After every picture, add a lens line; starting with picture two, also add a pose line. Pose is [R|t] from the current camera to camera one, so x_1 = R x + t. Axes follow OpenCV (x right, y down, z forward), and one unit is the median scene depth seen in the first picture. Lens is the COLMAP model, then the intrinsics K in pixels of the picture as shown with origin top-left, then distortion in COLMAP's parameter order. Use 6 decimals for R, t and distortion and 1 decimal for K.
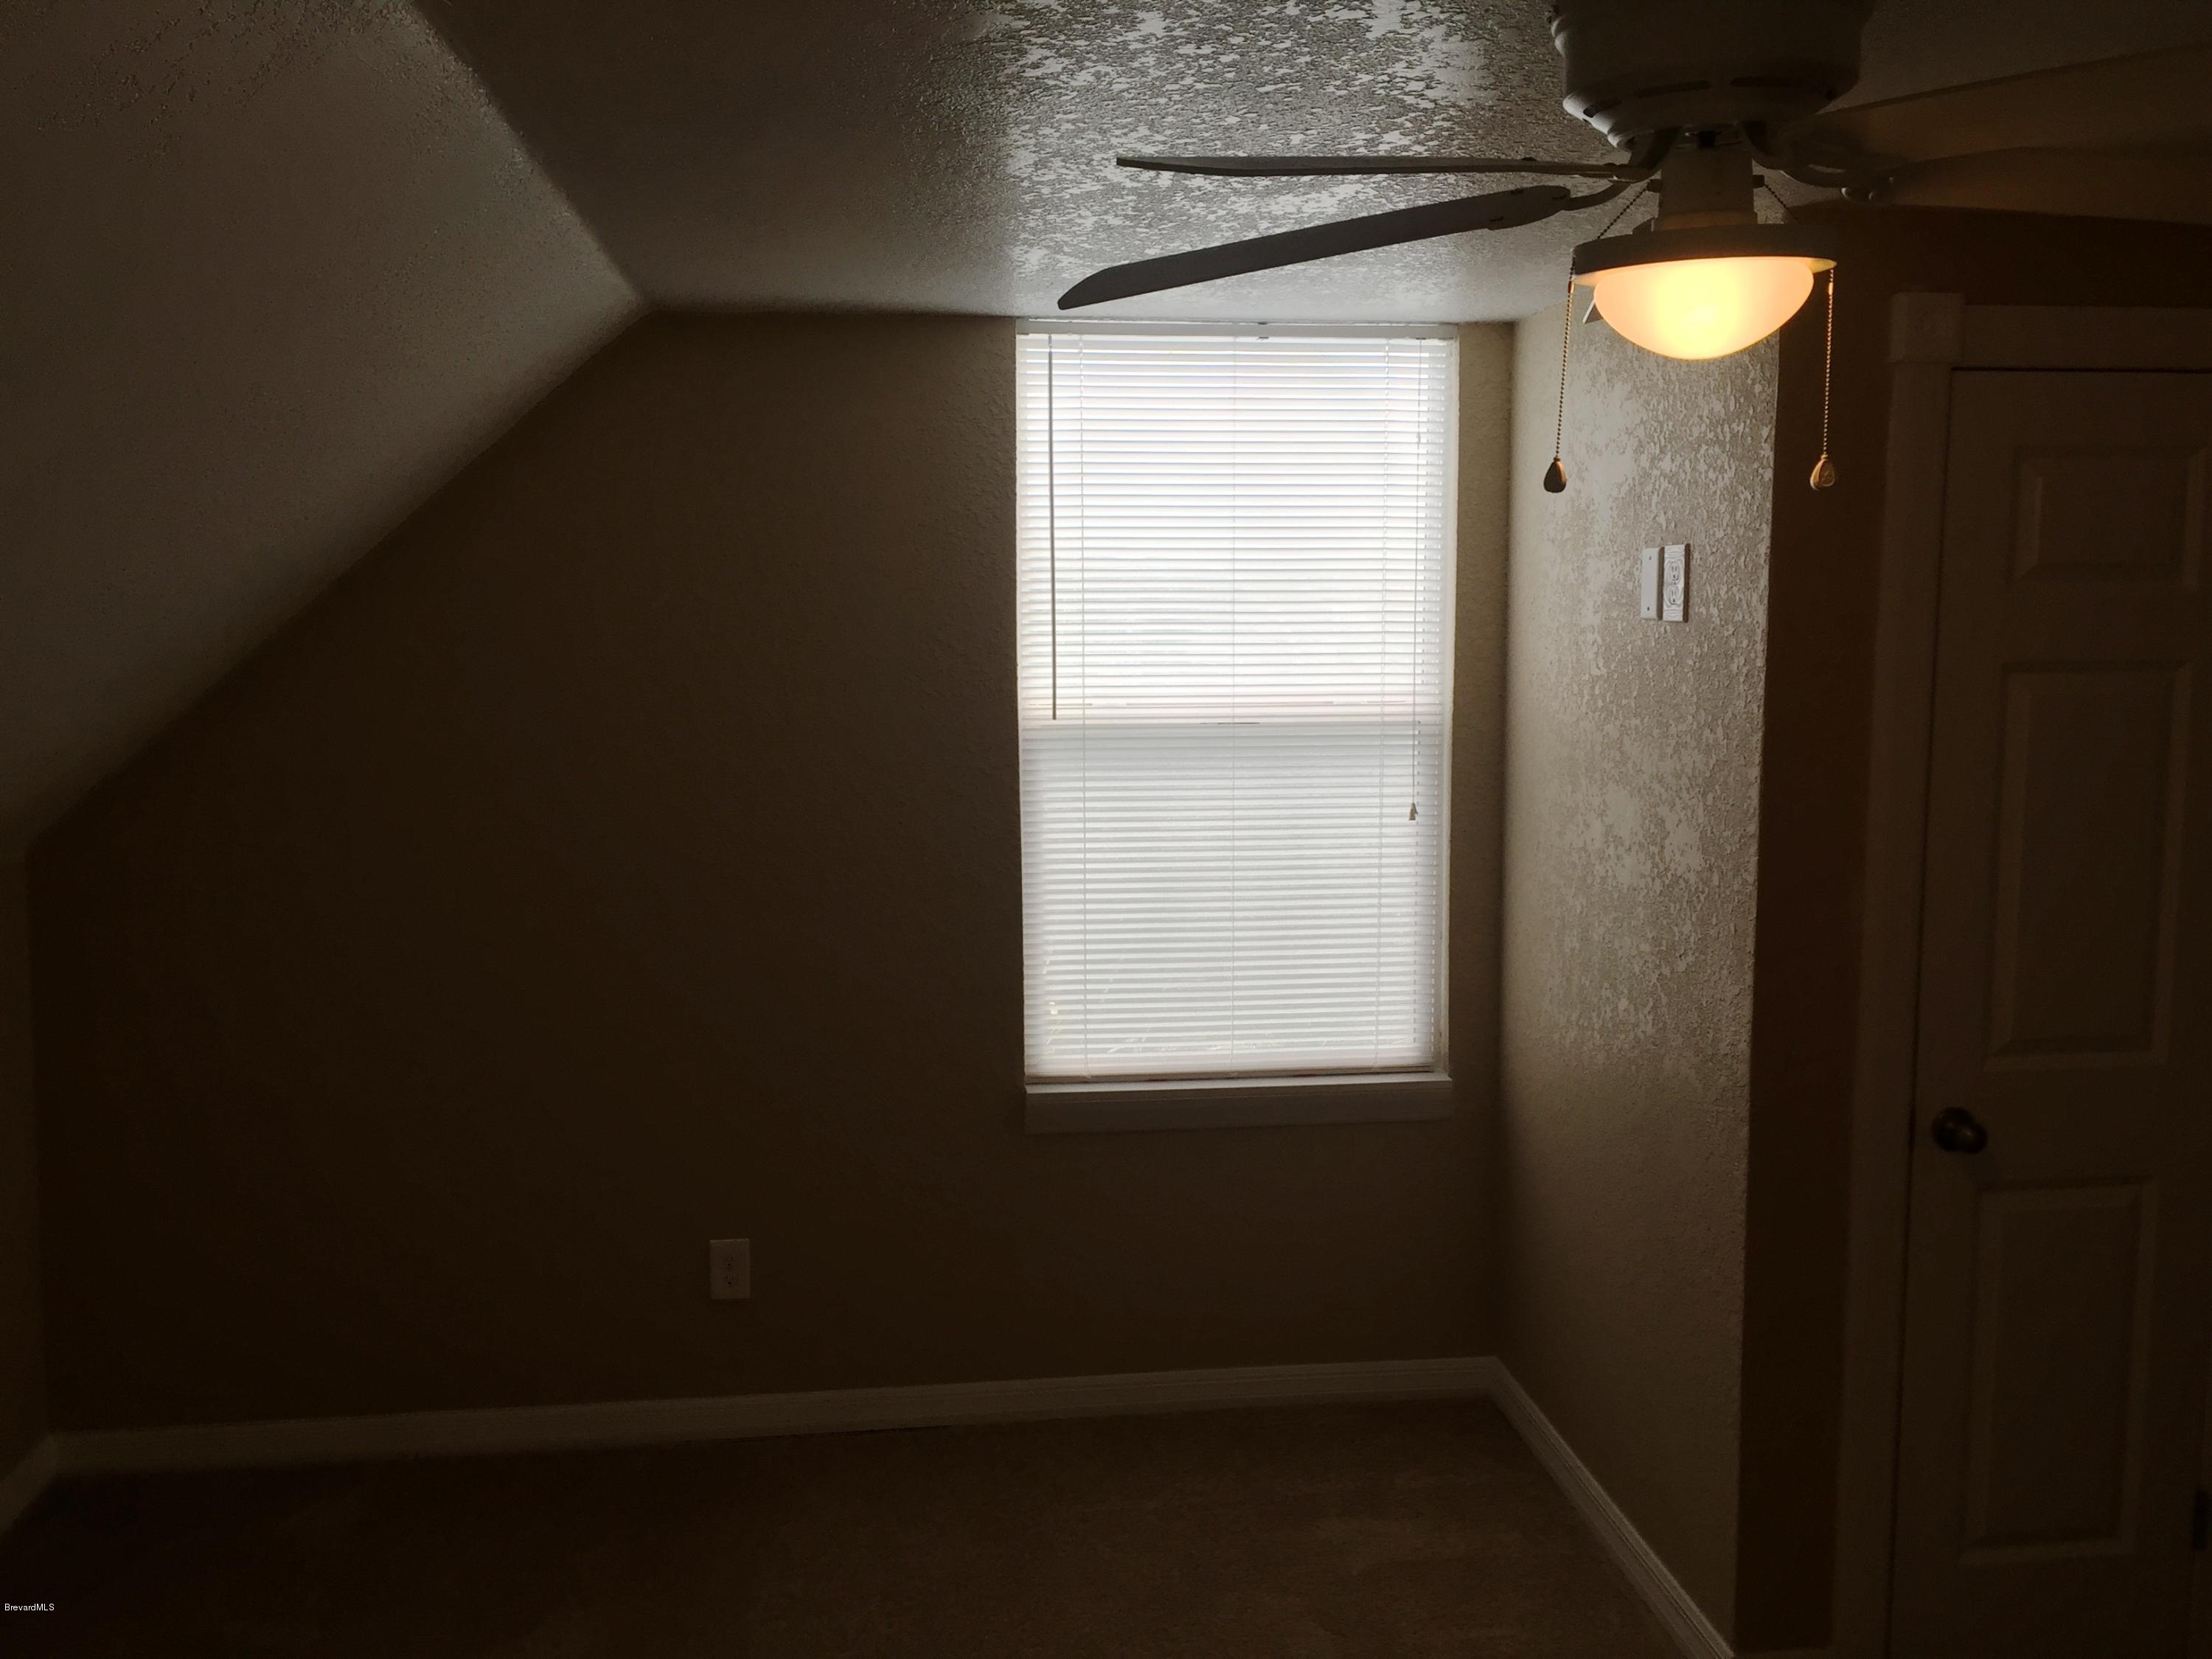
lens RADIAL K [[1846.1, 0, 1106.0], [0, 1846.1, 829.5], [0, 0, 1]] dist [0.000637, -0.005347]
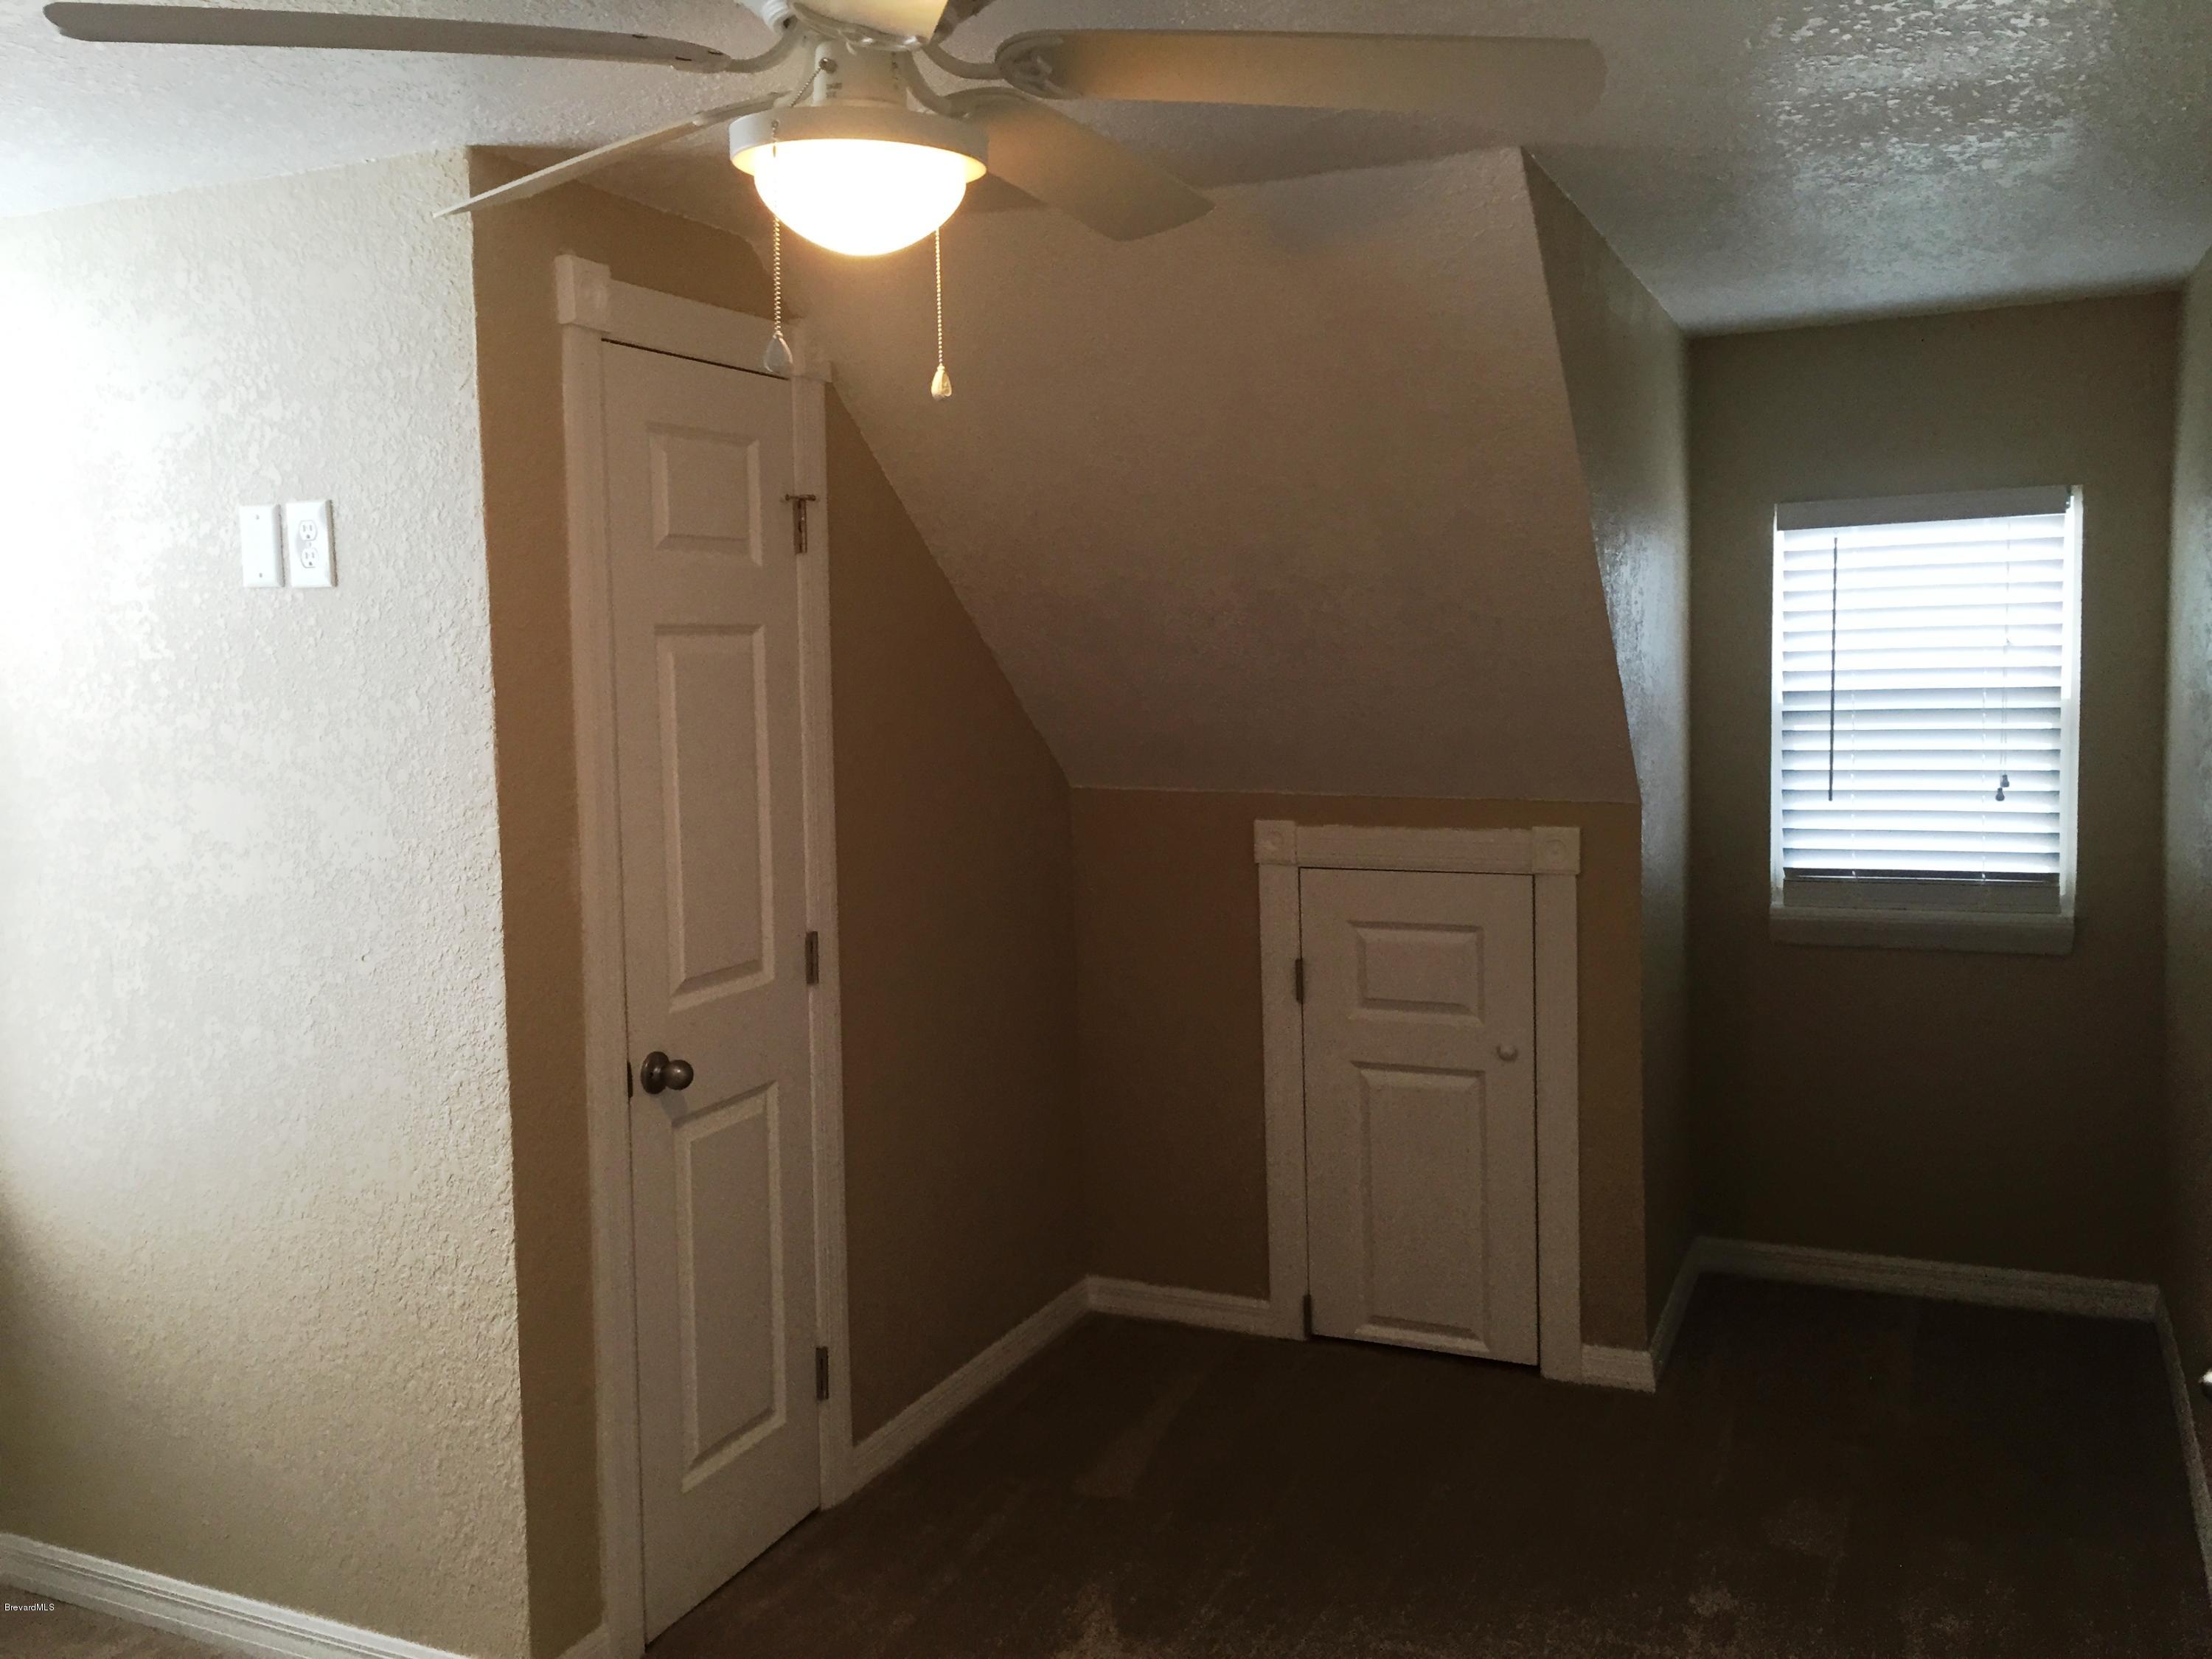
lens RADIAL K [[1846.1, 0, 1106.0], [0, 1846.1, 829.5], [0, 0, 1]] dist [0.000637, -0.005347]
pose [[0.503294, -0.088517, 0.859570, -0.273159], [0.120100, 0.992250, 0.031859, 0.021389], [-0.855729, 0.087200, 0.510024, 0.219397]]
